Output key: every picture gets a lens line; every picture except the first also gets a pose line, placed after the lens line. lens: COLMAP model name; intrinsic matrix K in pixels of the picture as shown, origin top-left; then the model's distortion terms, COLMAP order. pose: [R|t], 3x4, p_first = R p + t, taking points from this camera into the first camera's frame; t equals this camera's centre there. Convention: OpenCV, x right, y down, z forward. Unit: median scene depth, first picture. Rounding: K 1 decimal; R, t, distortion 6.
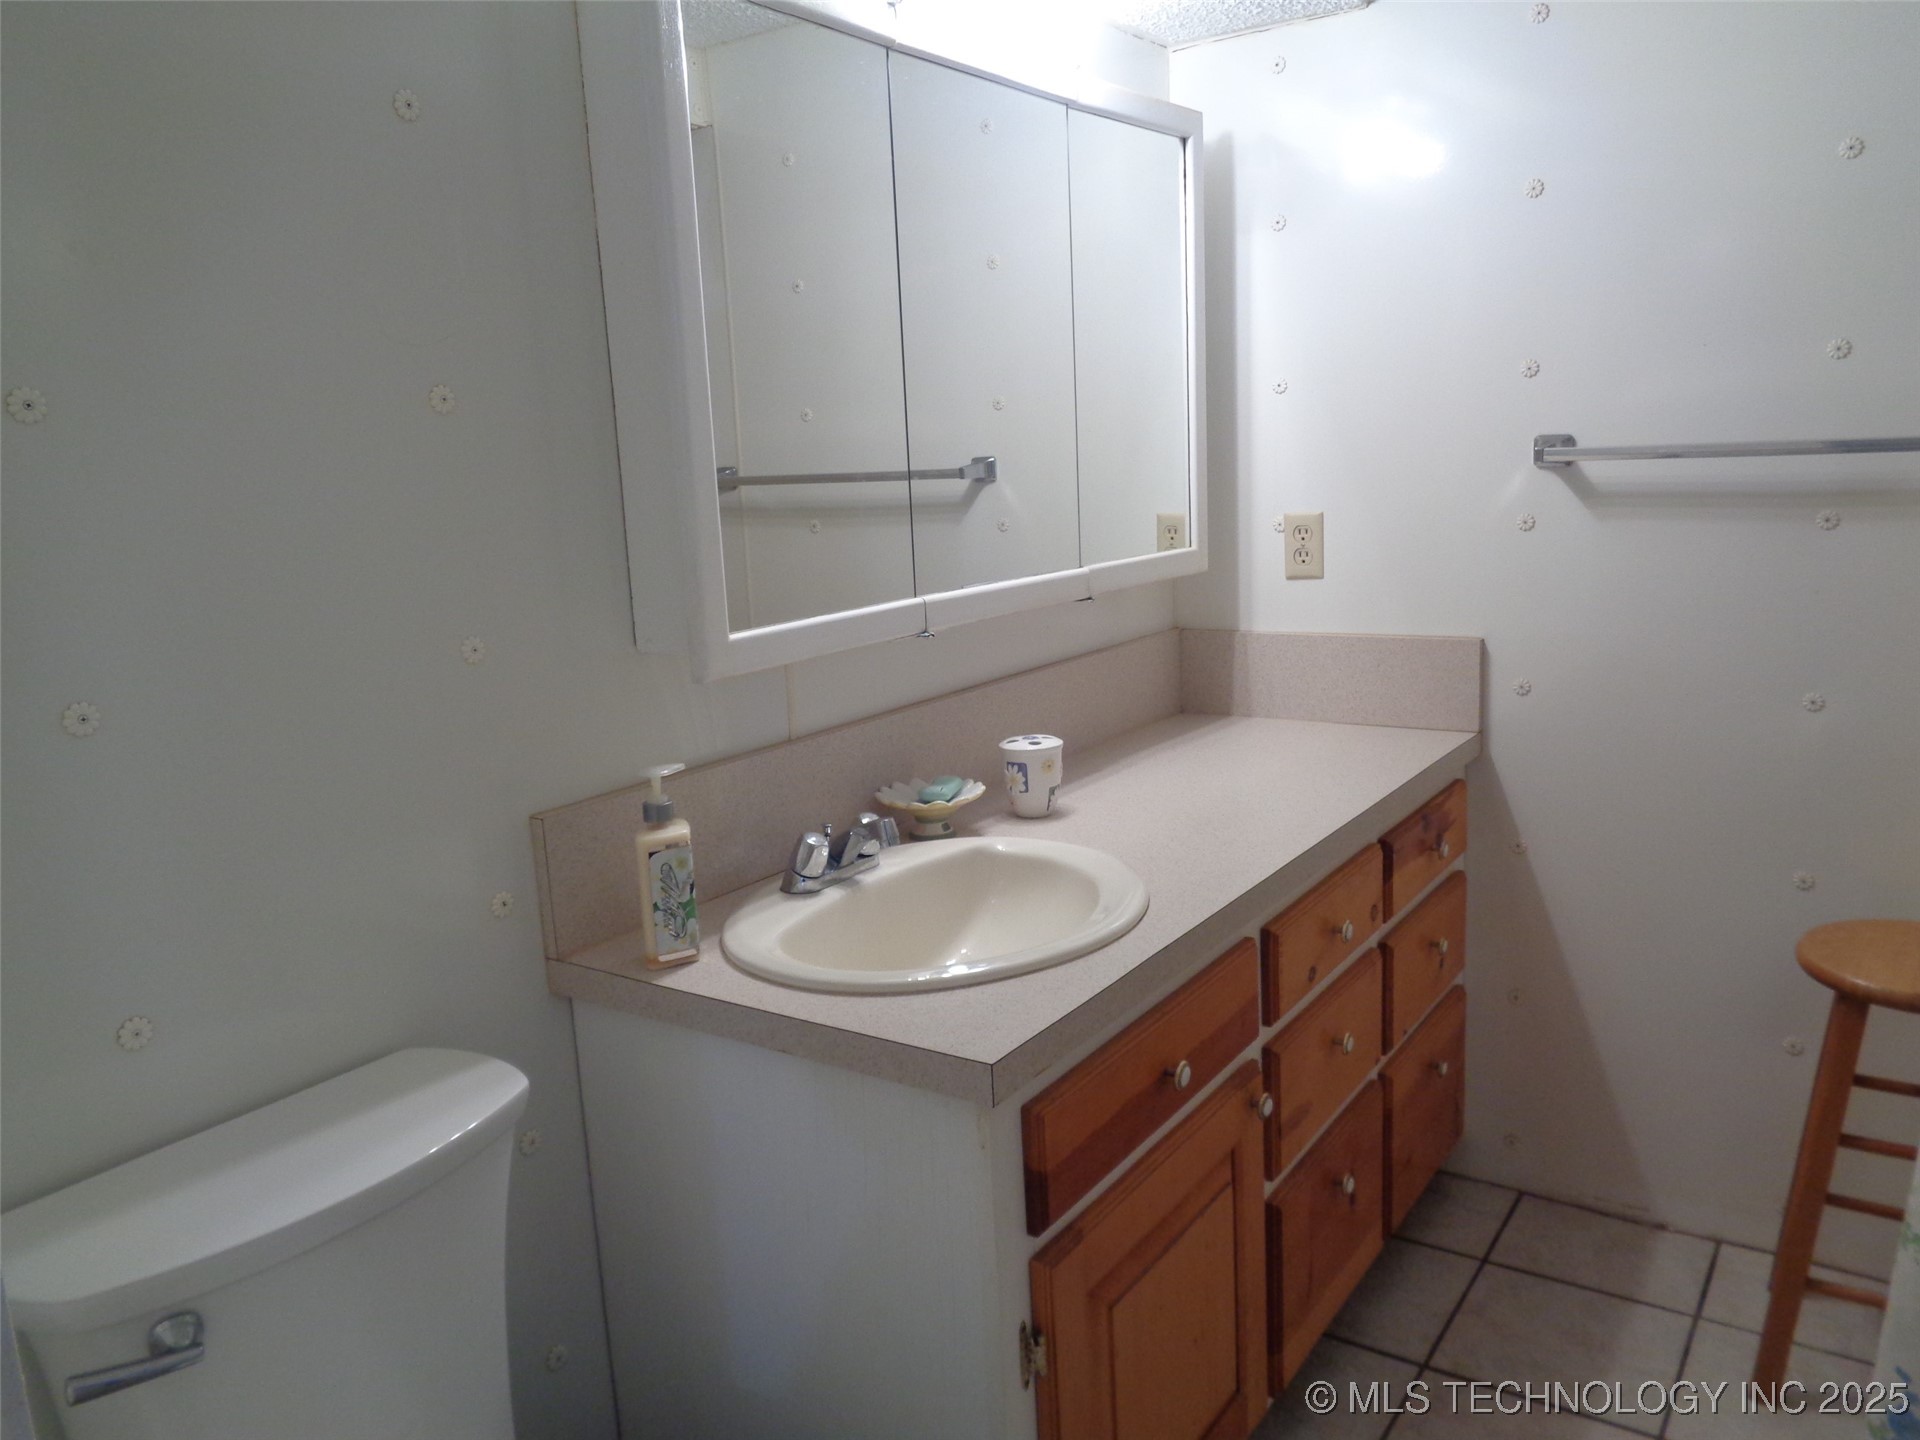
lens RADIAL K [[1438.4, 0, 958.3], [0, 1438.4, 719.3], [0, 0, 1]] dist [-0.000055, 0.002516]
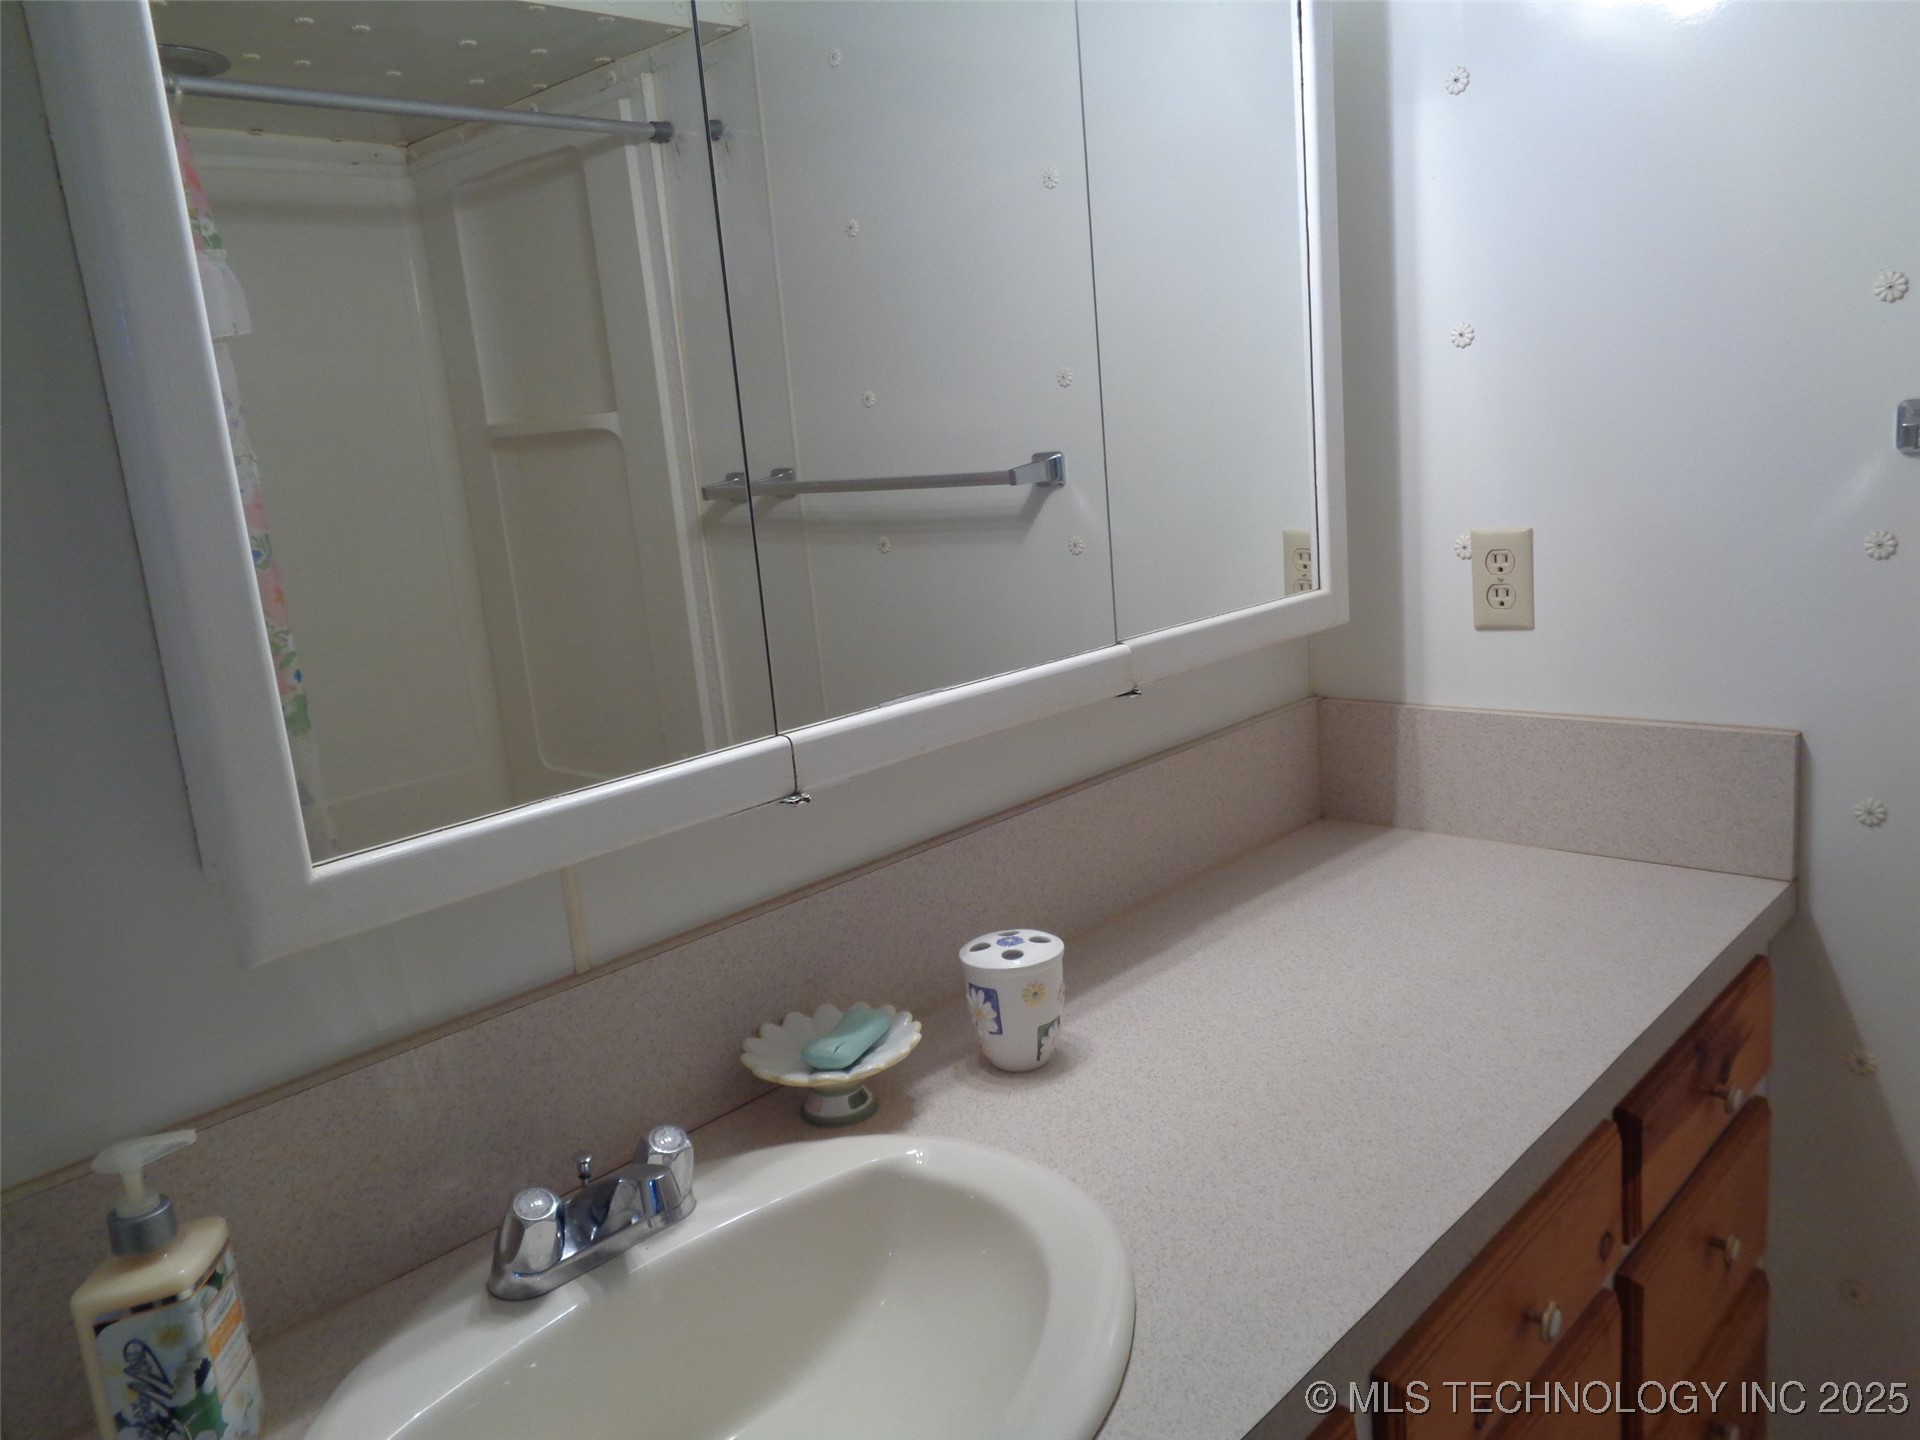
lens RADIAL K [[1438.4, 0, 962.9], [0, 1438.4, 719.2], [0, 0, 1]] dist [-0.000055, 0.002516]
pose [[0.987228, -0.007843, -0.159124, 0.112776], [0.012203, 0.999576, 0.026441, -0.085855], [0.158849, -0.028045, 0.986905, 0.348321]]
